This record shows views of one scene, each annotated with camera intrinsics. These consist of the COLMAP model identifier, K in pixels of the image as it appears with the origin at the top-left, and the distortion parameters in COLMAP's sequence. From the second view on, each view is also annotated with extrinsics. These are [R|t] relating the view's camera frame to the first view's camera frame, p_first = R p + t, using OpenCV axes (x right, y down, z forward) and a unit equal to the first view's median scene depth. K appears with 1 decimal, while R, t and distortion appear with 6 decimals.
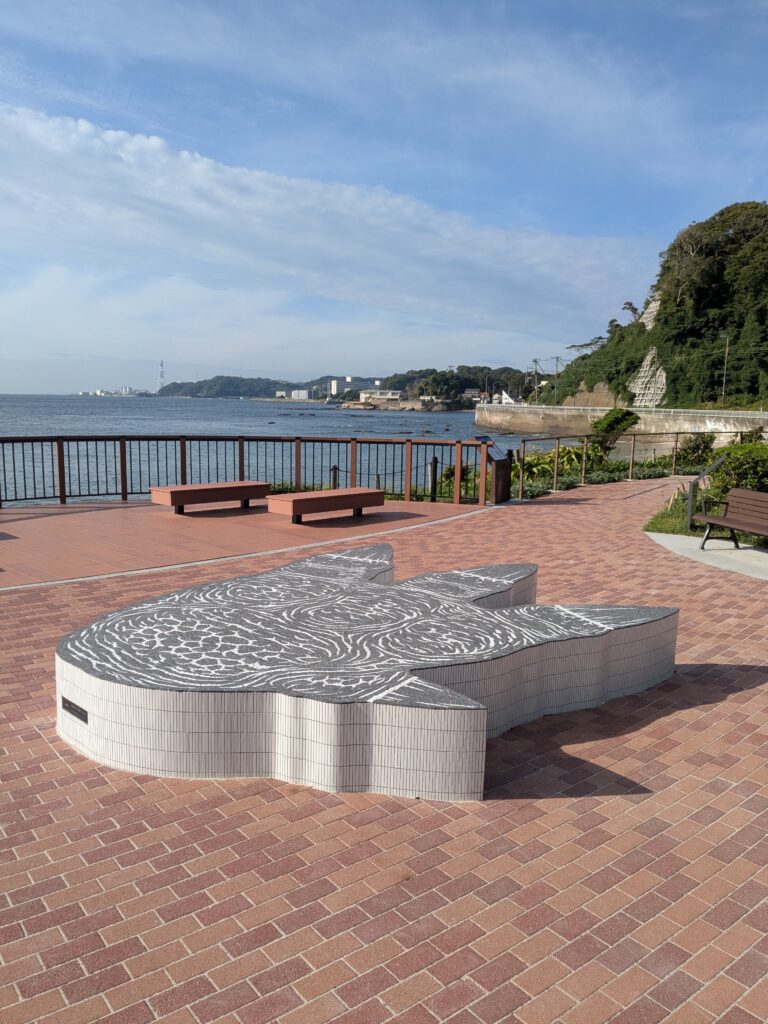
lens RADIAL K [[793.6, 0, 384.0], [0, 793.6, 512.0], [0, 0, 1]] dist [0.054508, -0.106395]
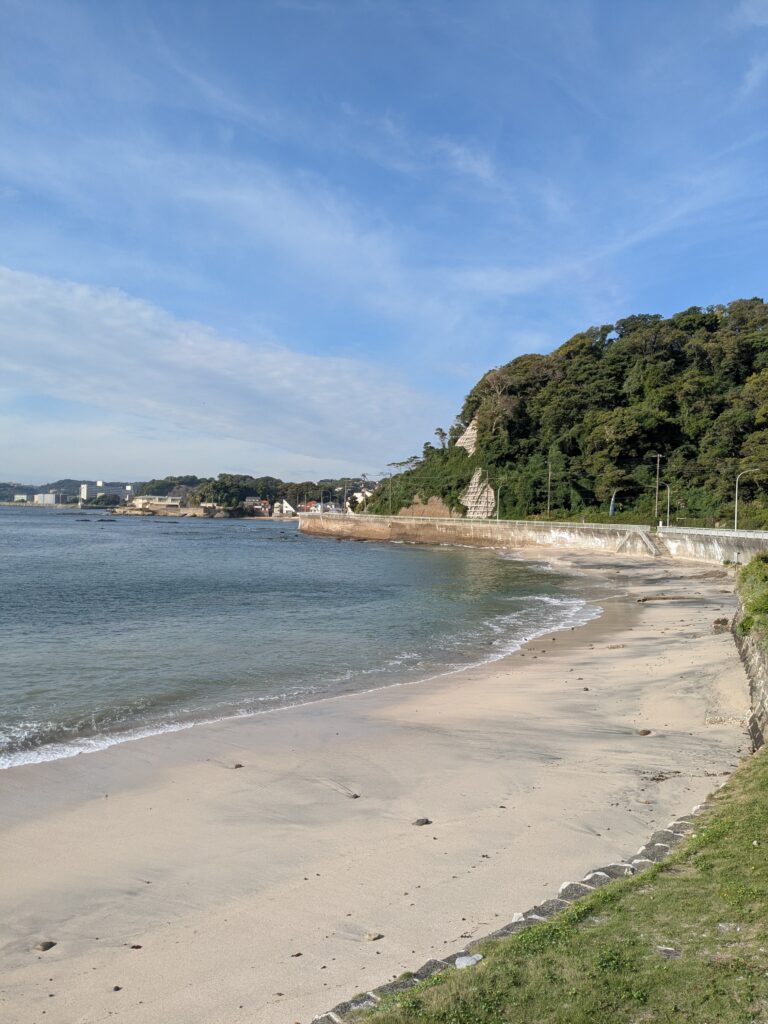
lens RADIAL K [[799.0, 0, 403.4], [0, 799.0, 511.5], [0, 0, 1]] dist [0.063496, -0.097660]
pose [[0.940951, 0.012220, 0.338321, -0.133896], [0.033301, 0.991161, -0.128421, 0.005085], [-0.336900, 0.132104, 0.932227, -0.049285]]
